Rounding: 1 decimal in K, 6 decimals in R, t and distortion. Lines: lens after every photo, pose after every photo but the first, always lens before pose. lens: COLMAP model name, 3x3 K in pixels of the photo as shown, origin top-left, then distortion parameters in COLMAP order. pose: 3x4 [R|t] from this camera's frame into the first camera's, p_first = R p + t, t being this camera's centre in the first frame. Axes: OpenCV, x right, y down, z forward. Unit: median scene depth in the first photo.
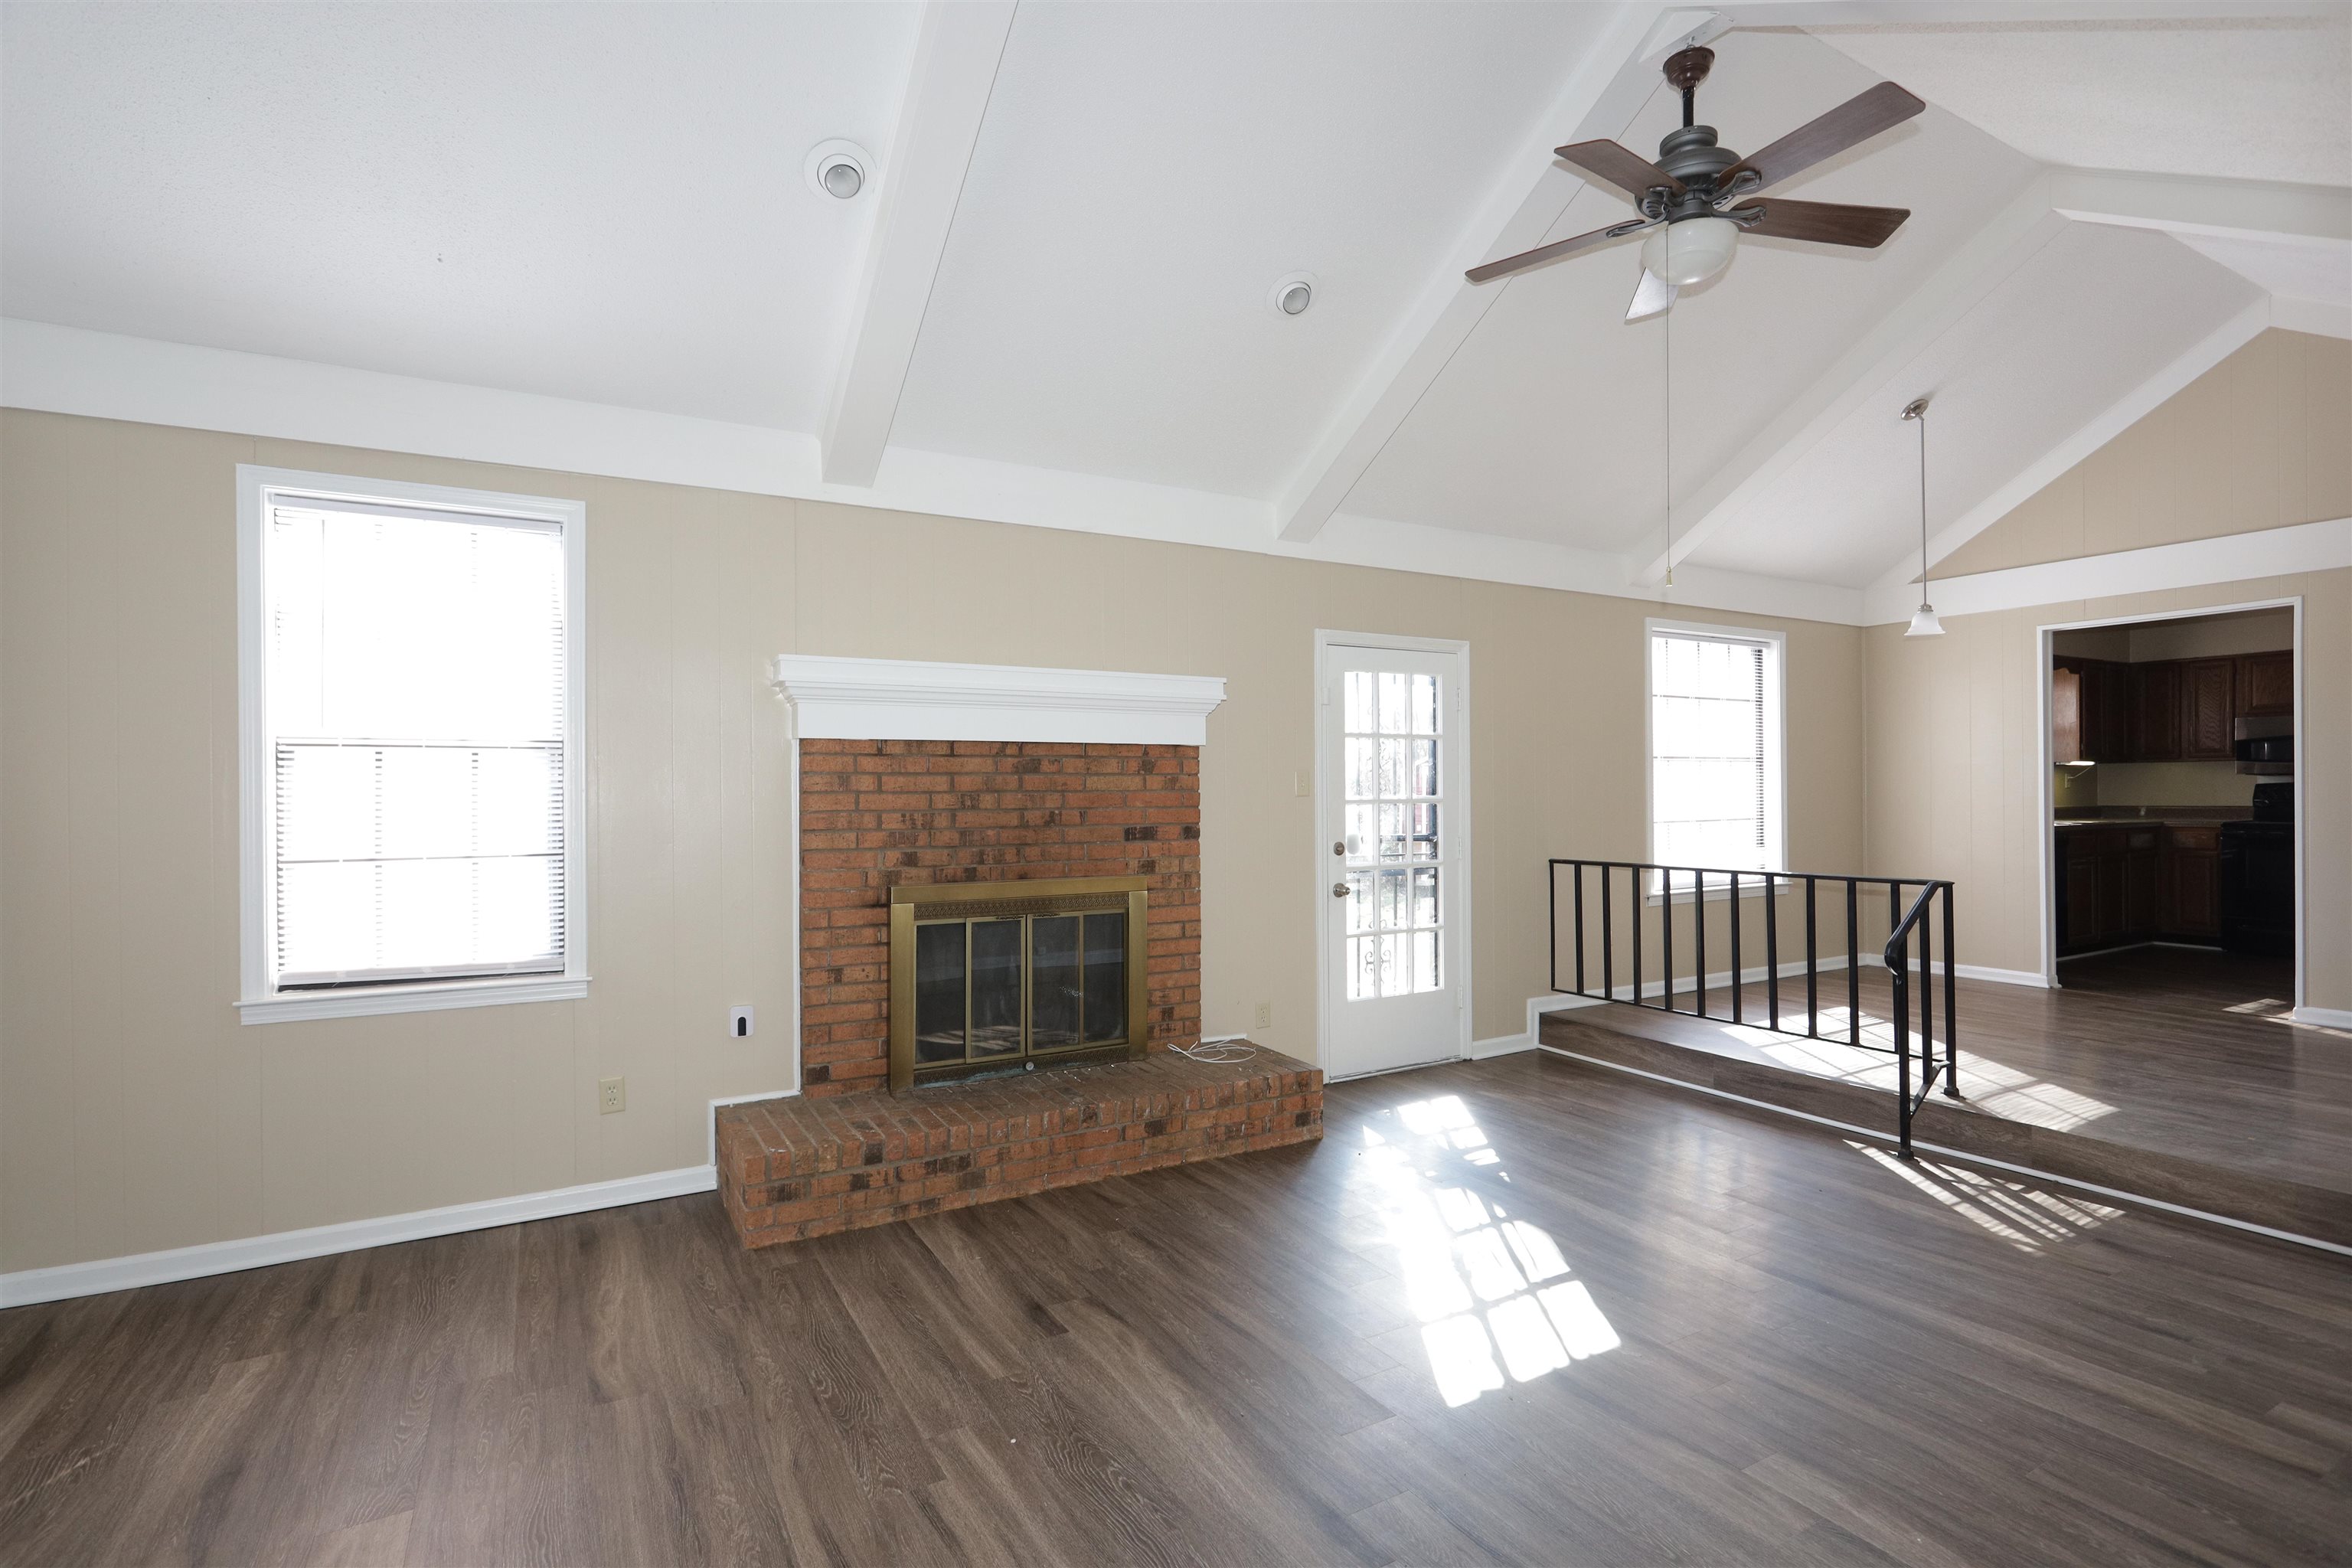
lens RADIAL K [[1112.2, 0, 1183.7], [0, 1112.2, 784.8], [0, 0, 1]] dist [-0.004241, 0.001556]
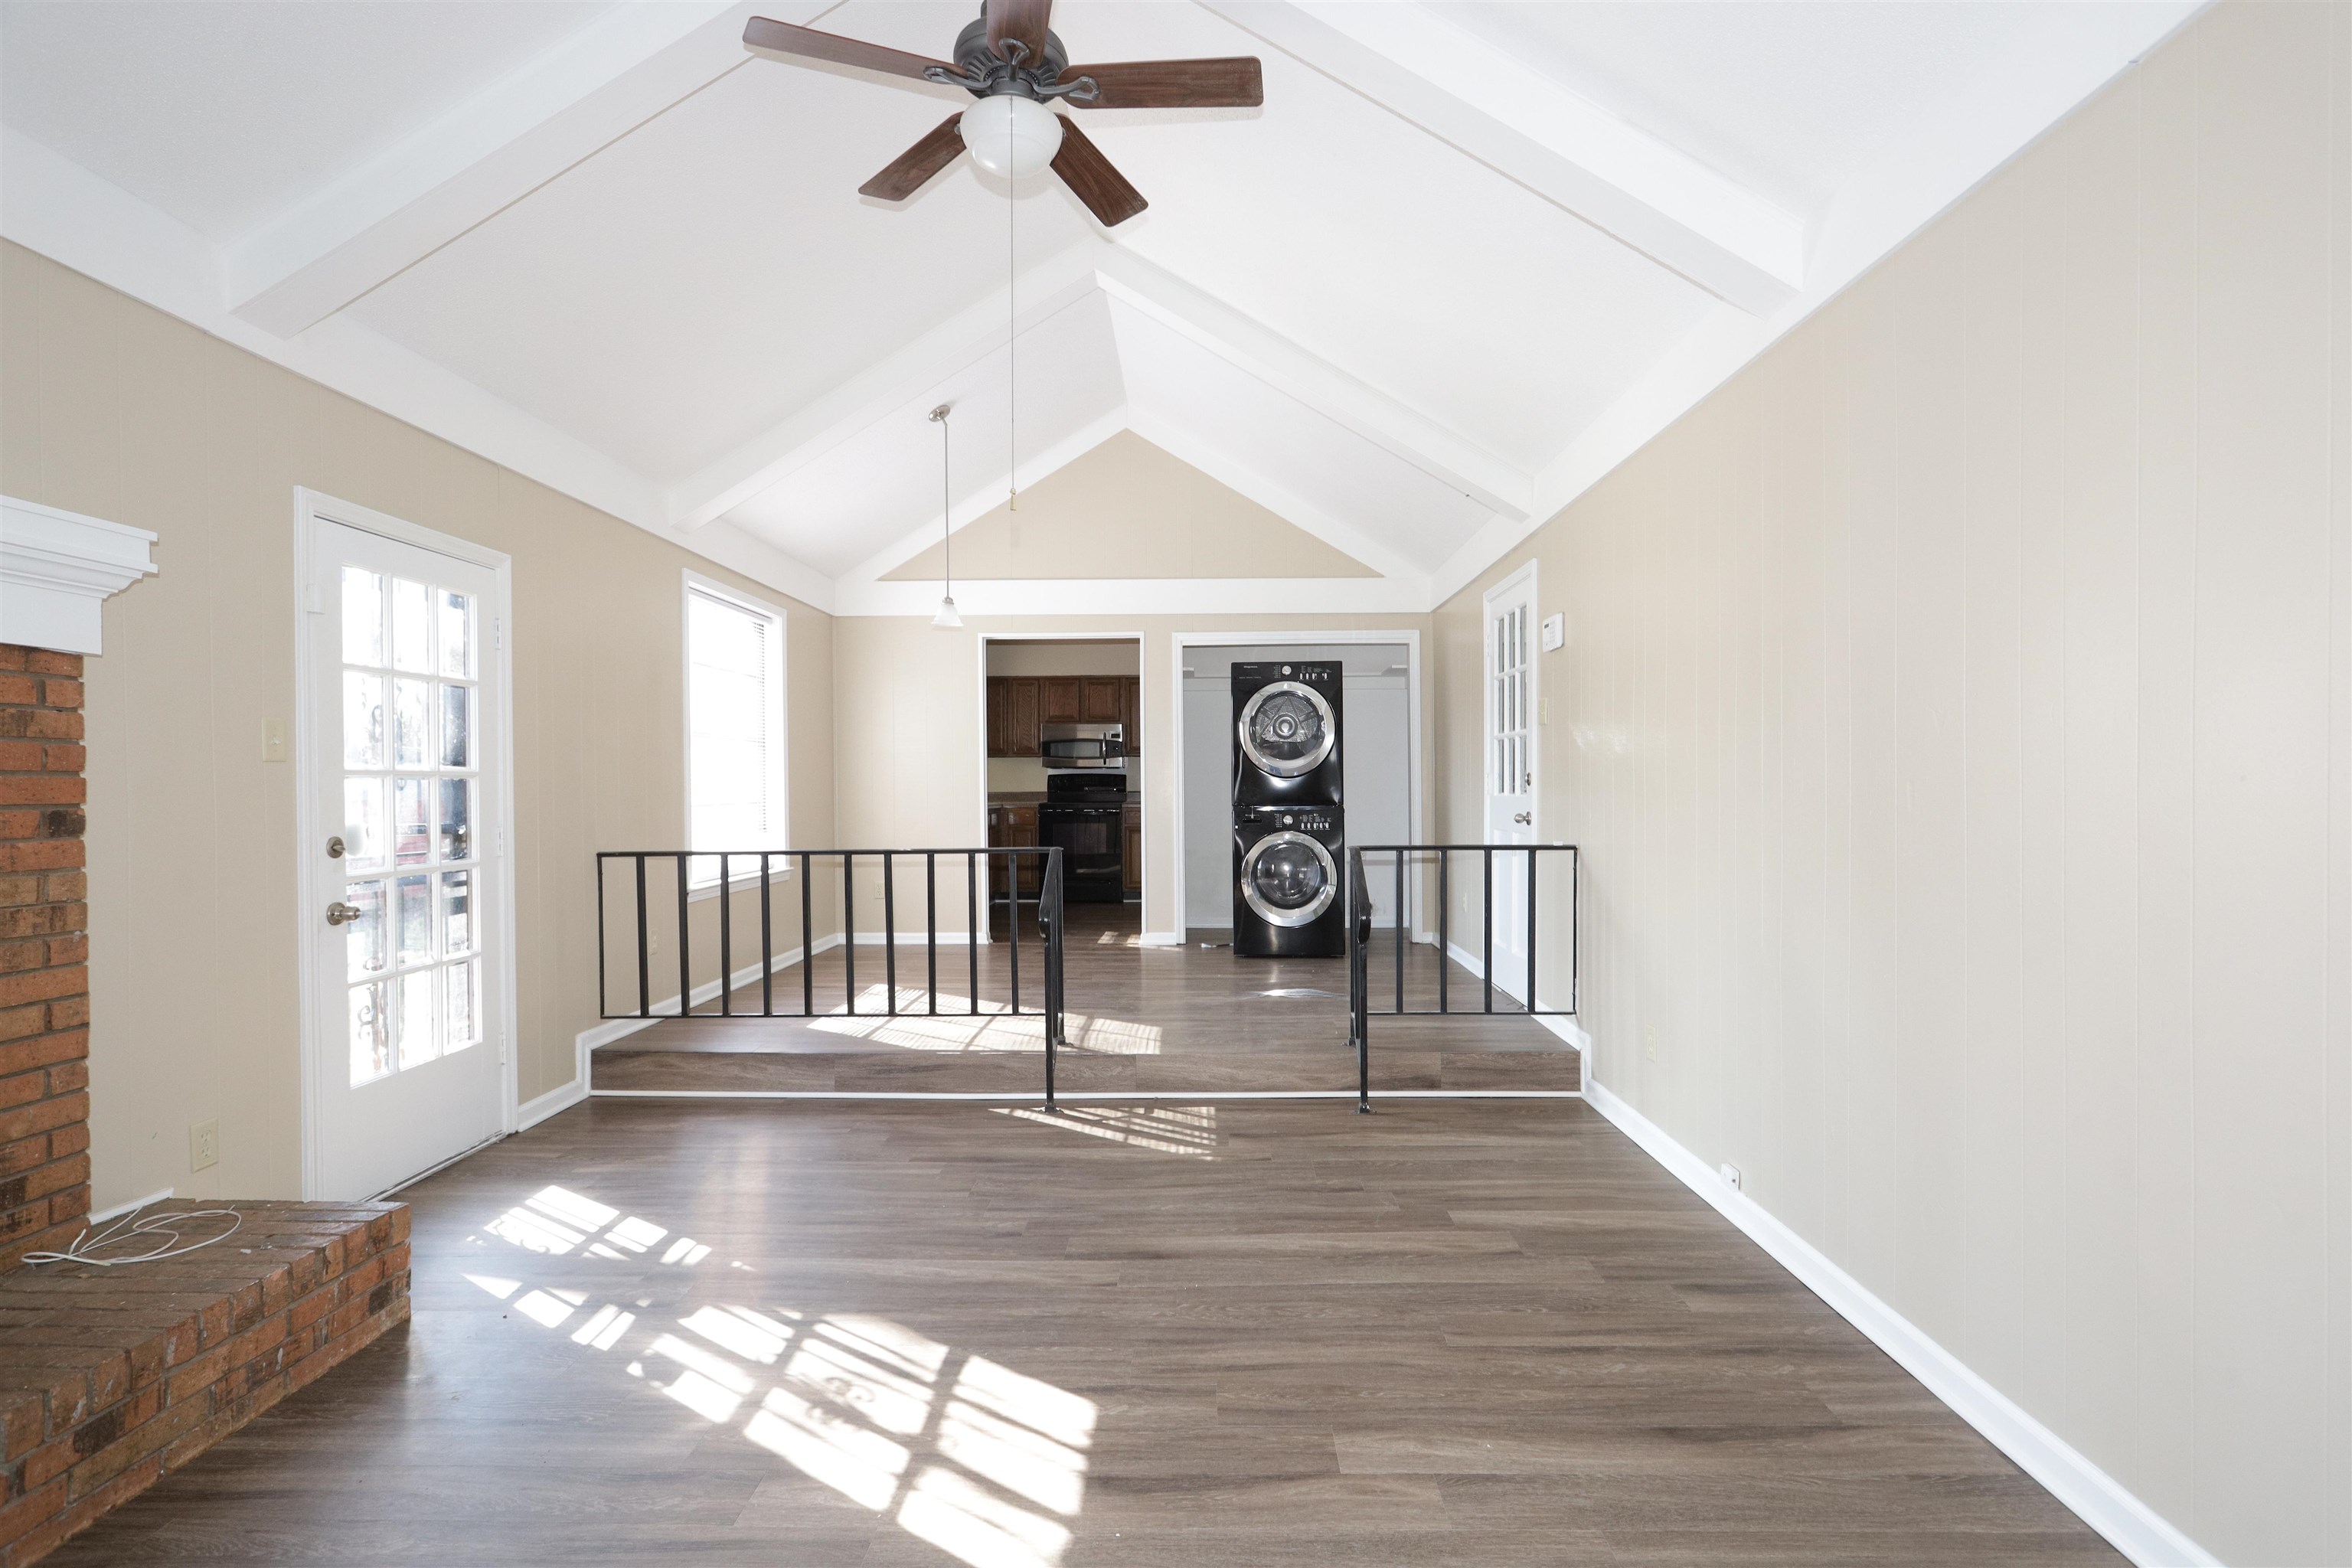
lens RADIAL K [[1112.2, 0, 1178.8], [0, 1112.2, 791.7], [0, 0, 1]] dist [-0.004241, 0.001556]
pose [[0.515802, -0.001386, 0.856707, -0.164320], [-0.003164, 0.999989, 0.003522, 0.024974], [-0.856702, -0.004527, 0.515792, 0.302091]]
